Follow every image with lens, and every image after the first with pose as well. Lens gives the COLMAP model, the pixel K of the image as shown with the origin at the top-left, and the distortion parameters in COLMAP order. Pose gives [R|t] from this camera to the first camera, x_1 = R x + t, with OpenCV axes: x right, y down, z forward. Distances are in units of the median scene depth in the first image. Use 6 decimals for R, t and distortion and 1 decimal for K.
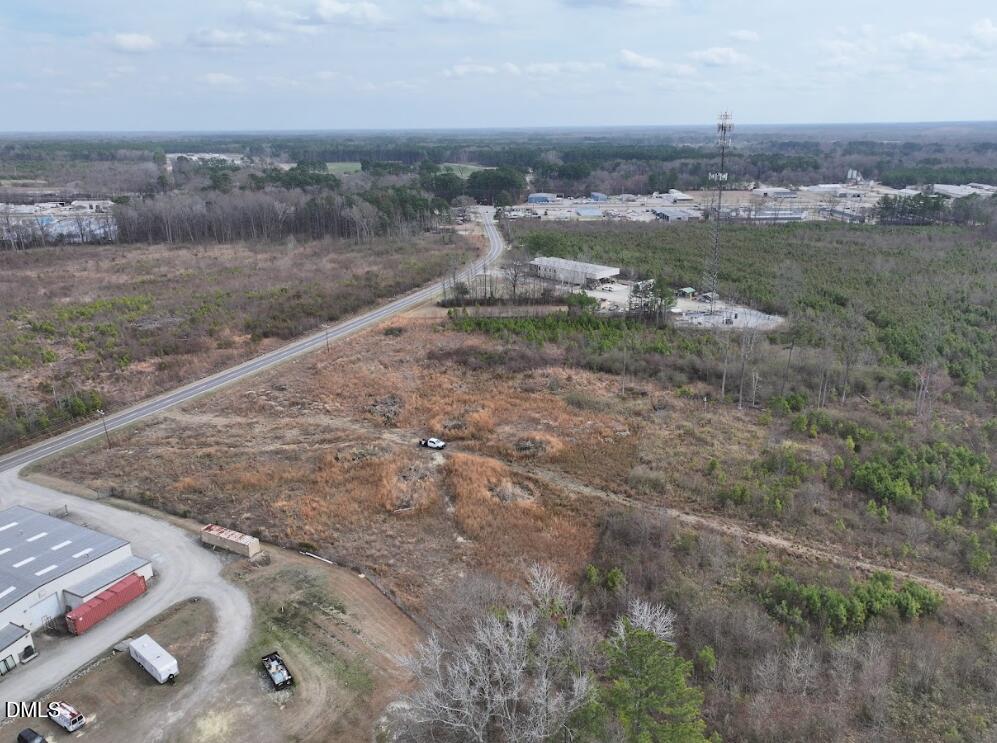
lens RADIAL K [[708.0, 0, 495.1], [0, 708.0, 373.6], [0, 0, 1]] dist [-0.002910, 0.019813]
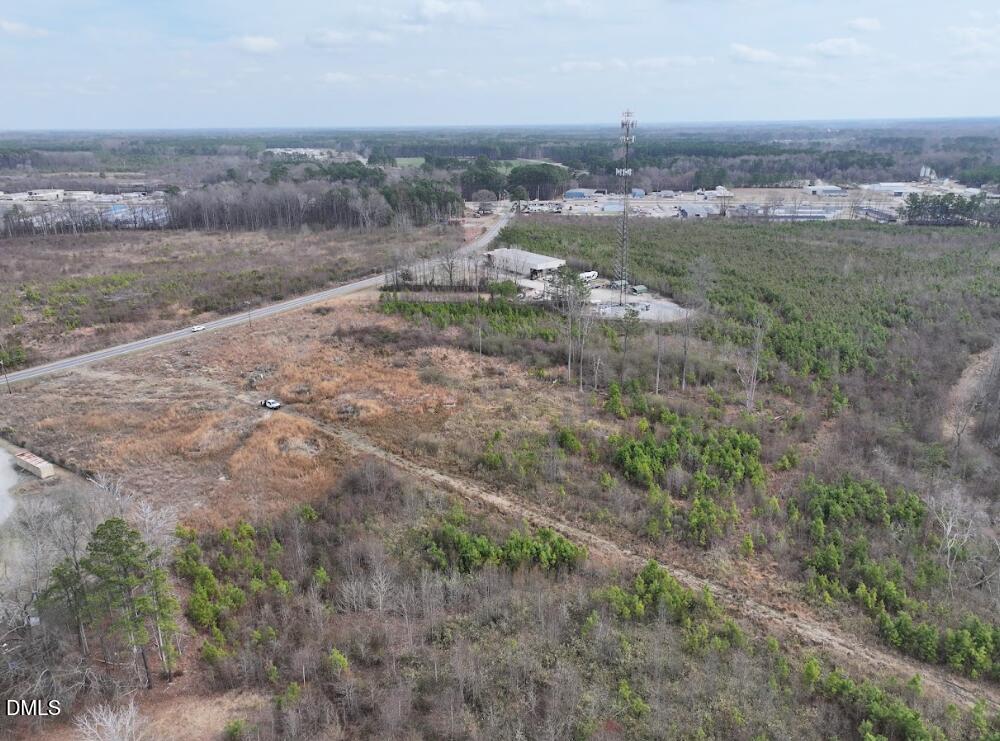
lens RADIAL K [[710.1, 0, 495.0], [0, 710.1, 366.1], [0, 0, 1]] dist [-0.002910, 0.019813]
pose [[0.988977, 0.045911, -0.140769, 0.236768], [-0.046633, 0.998910, -0.001831, 0.012960], [0.140532, 0.008375, 0.990041, -0.042425]]
